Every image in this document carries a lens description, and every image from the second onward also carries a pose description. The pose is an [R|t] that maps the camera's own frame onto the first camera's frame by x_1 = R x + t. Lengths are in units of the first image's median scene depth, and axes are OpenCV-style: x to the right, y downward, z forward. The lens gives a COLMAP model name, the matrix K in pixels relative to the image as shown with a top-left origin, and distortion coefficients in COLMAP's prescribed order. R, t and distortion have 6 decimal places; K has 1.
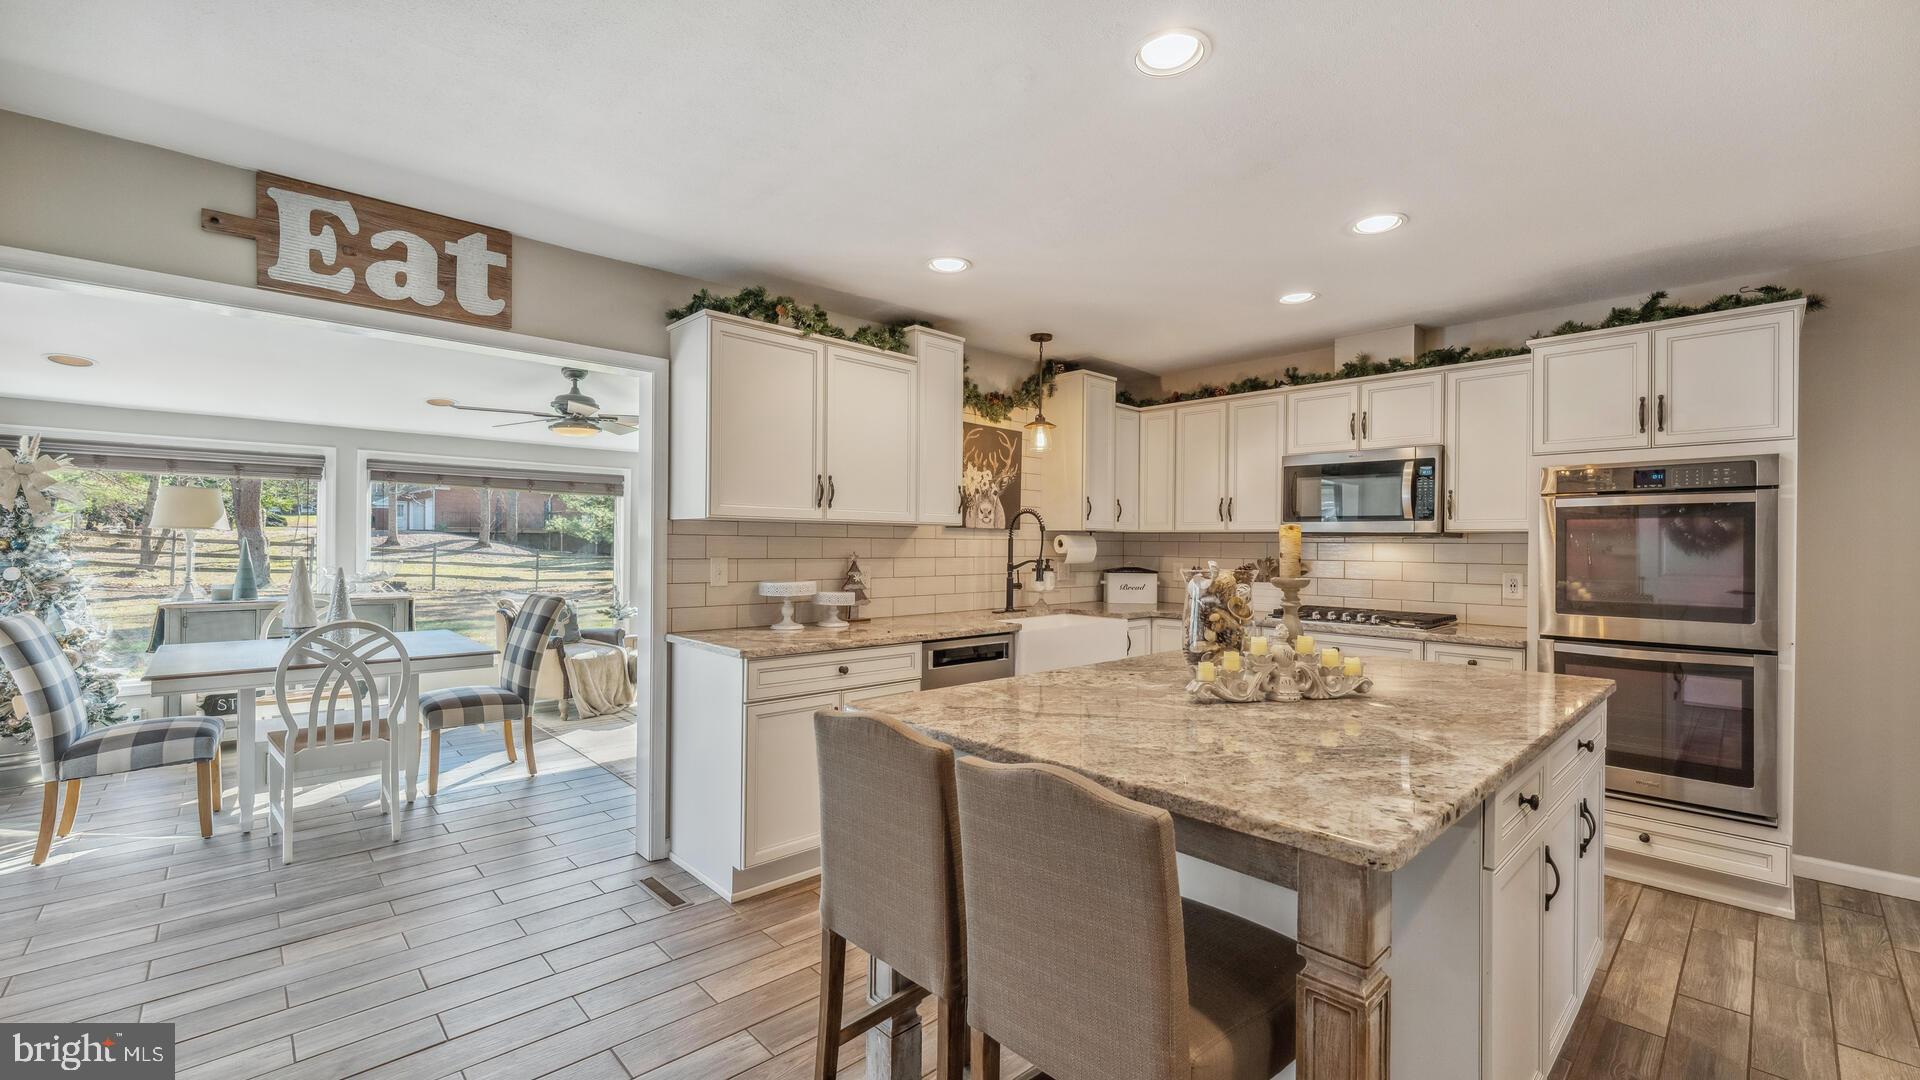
lens RADIAL K [[776.2, 0, 957.8], [0, 776.2, 548.1], [0, 0, 1]] dist [-0.001214, 0.000056]
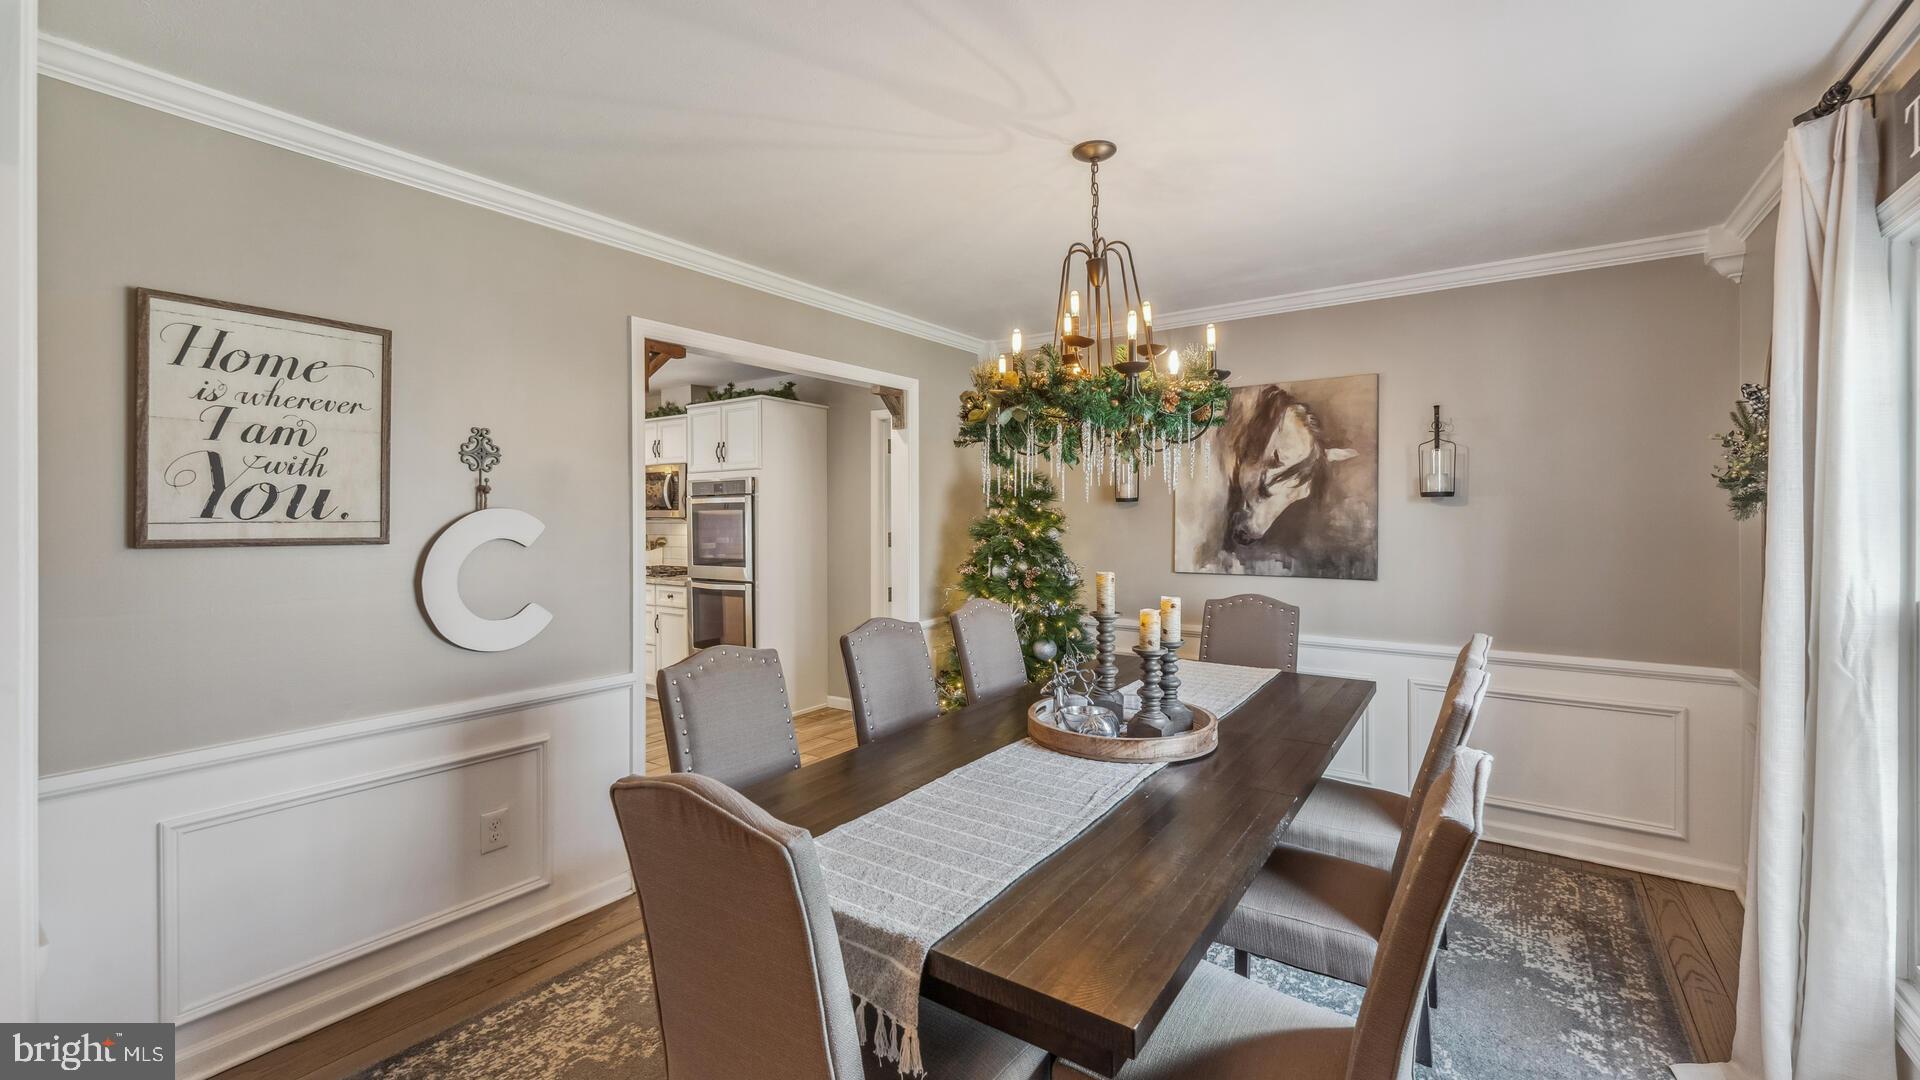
lens RADIAL K [[768.0, 0, 952.7], [0, 768.0, 528.4], [0, 0, 1]] dist [0.000201, 0.000010]
pose [[0.981618, -0.012381, 0.190455, 0.812037], [0.010962, 0.999904, 0.008502, -0.004547], [-0.190542, -0.006258, 0.981659, -0.634969]]
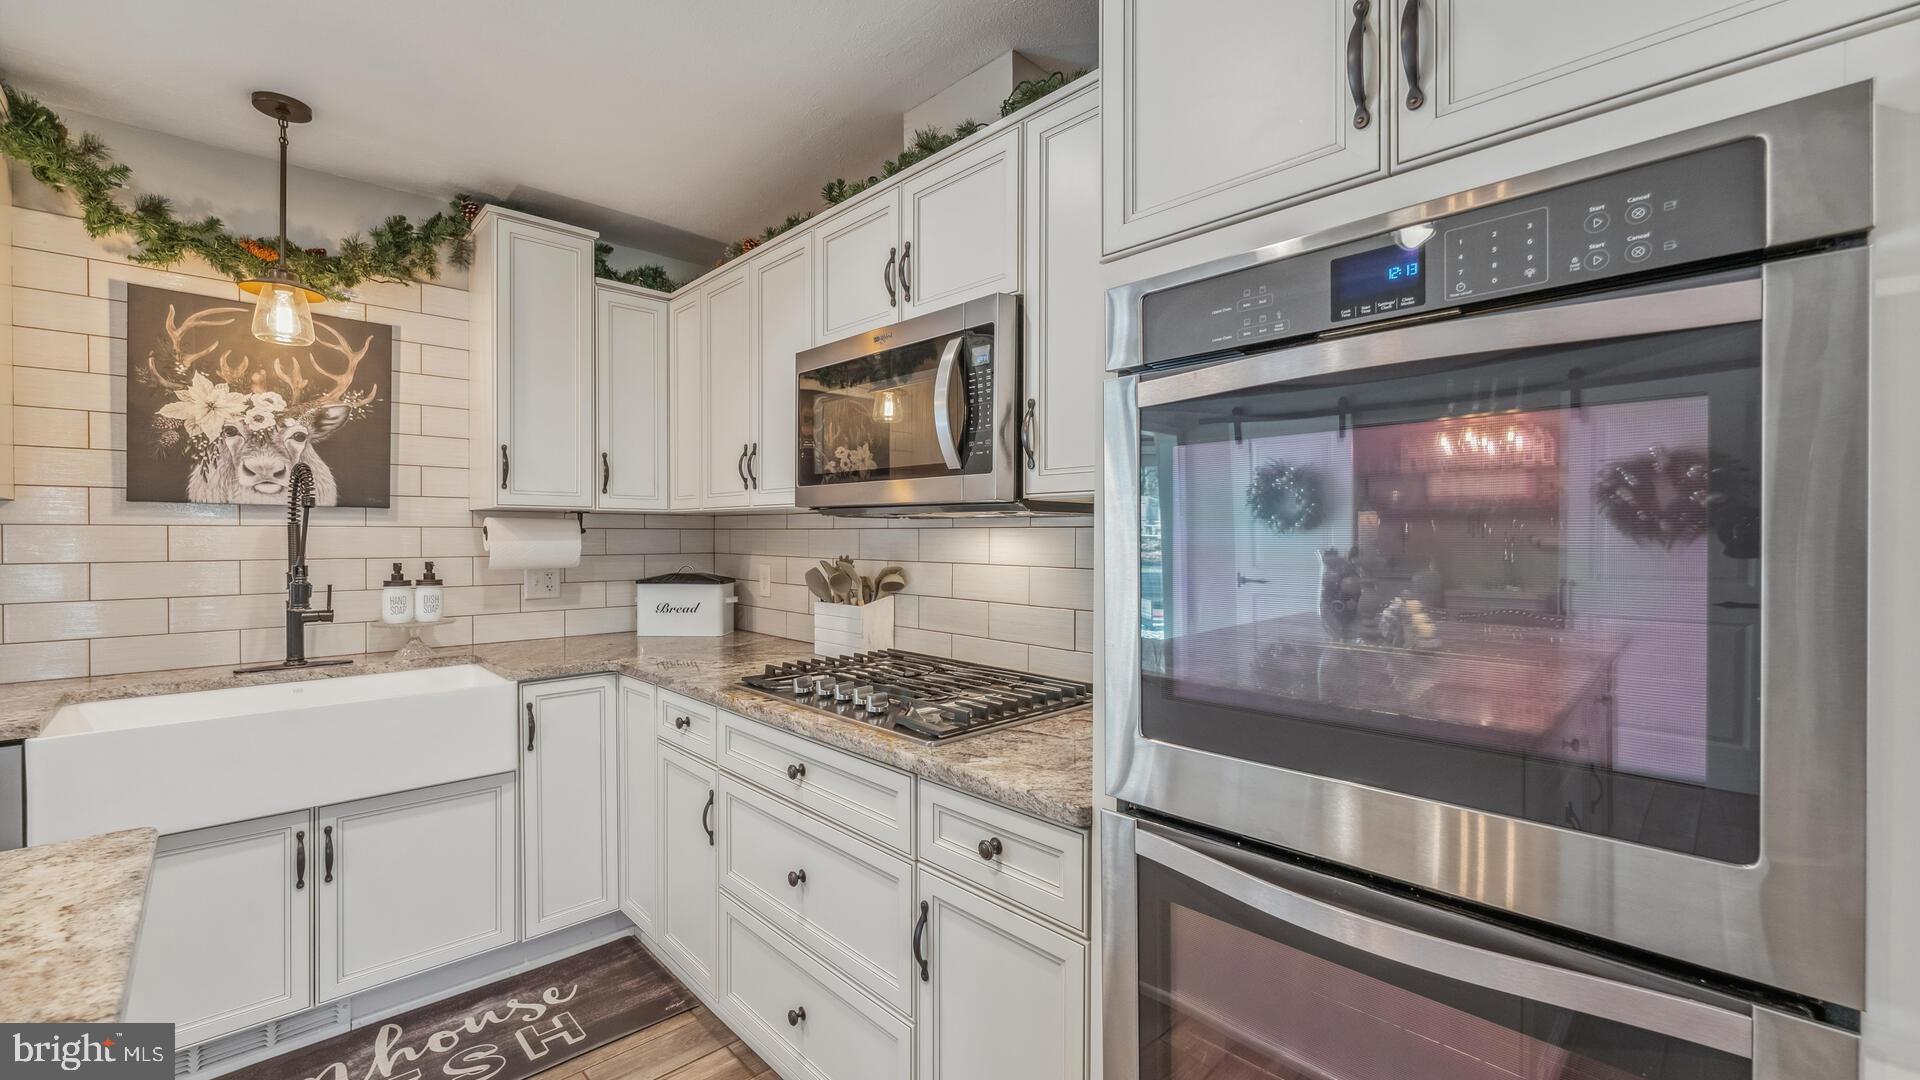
lens RADIAL K [[776.2, 0, 957.8], [0, 776.2, 548.1], [0, 0, 1]] dist [-0.001214, 0.000056]
pose [[0.999982, -0.005965, -0.000278, 0.555792], [0.005968, 0.999937, 0.009509, 0.001700], [0.000221, -0.009511, 0.999955, 0.540763]]
